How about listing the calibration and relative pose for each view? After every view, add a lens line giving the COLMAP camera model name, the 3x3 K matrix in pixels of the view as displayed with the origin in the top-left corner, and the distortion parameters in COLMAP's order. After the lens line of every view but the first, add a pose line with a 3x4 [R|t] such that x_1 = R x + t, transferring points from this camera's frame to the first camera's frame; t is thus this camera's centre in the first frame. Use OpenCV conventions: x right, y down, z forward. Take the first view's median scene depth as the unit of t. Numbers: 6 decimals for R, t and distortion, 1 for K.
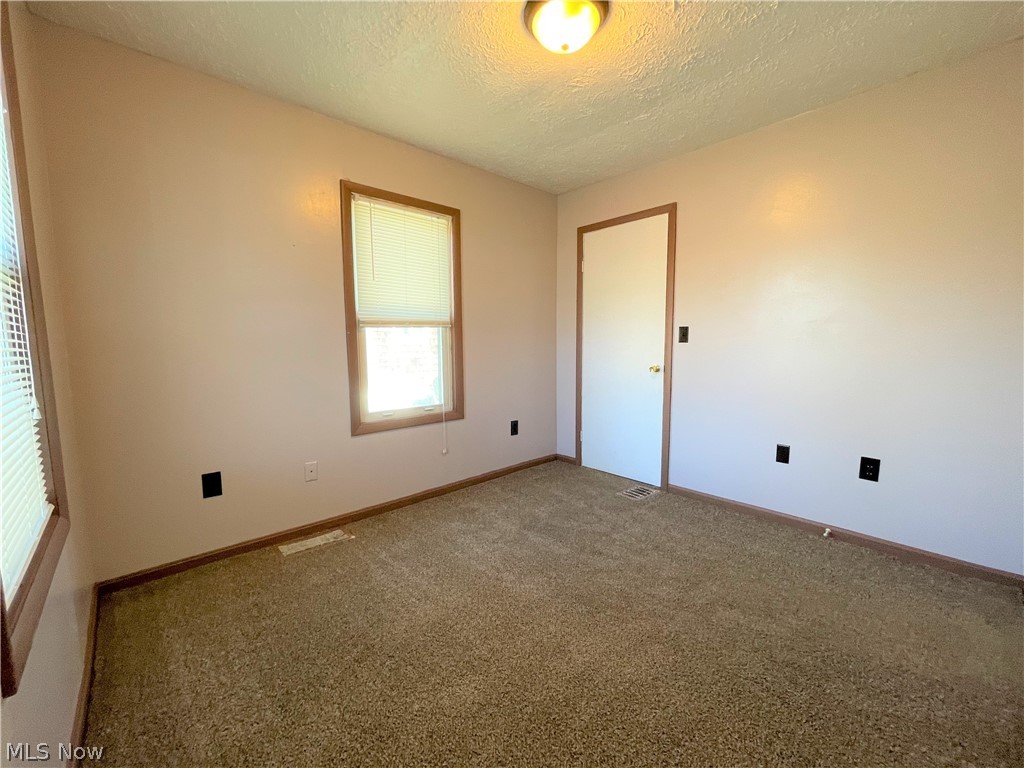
lens RADIAL K [[433.5, 0, 512.0], [0, 433.5, 384.0], [0, 0, 1]] dist [-0.002370, -0.000307]
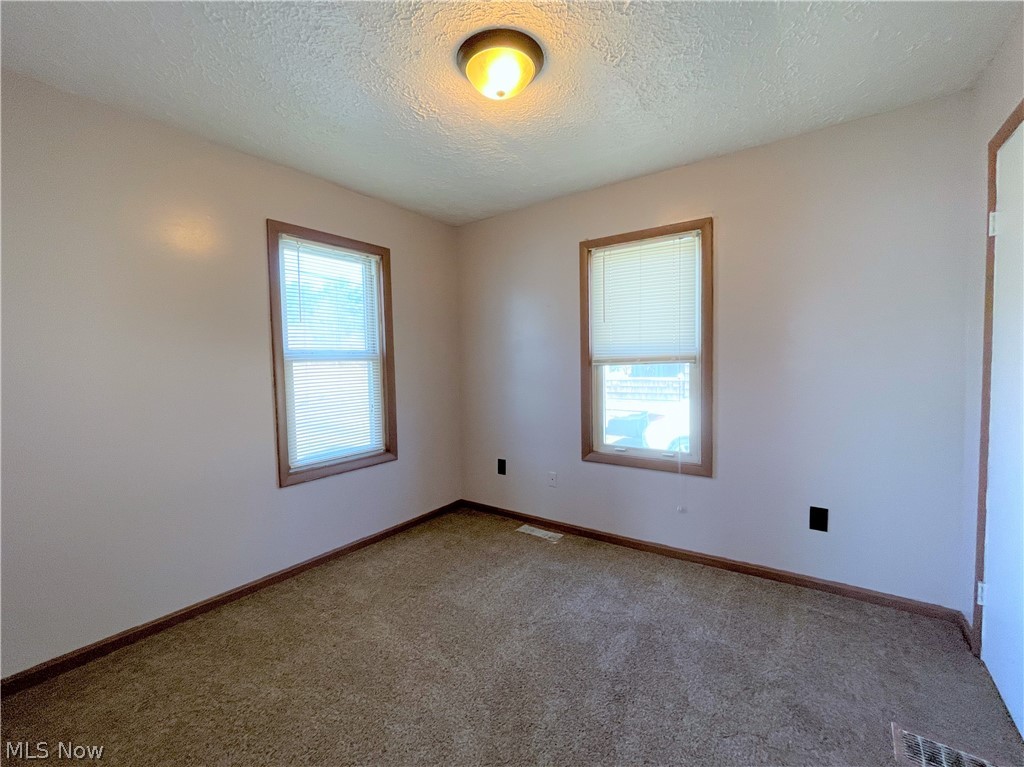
lens RADIAL K [[408.1, 0, 513.7], [0, 408.1, 398.7], [0, 0, 1]] dist [-0.000165, -0.000043]
pose [[0.230355, 0.063708, -0.971019, 0.620941], [-0.110916, 0.993070, 0.038842, -0.062469], [0.966765, 0.098754, 0.235825, 0.556429]]
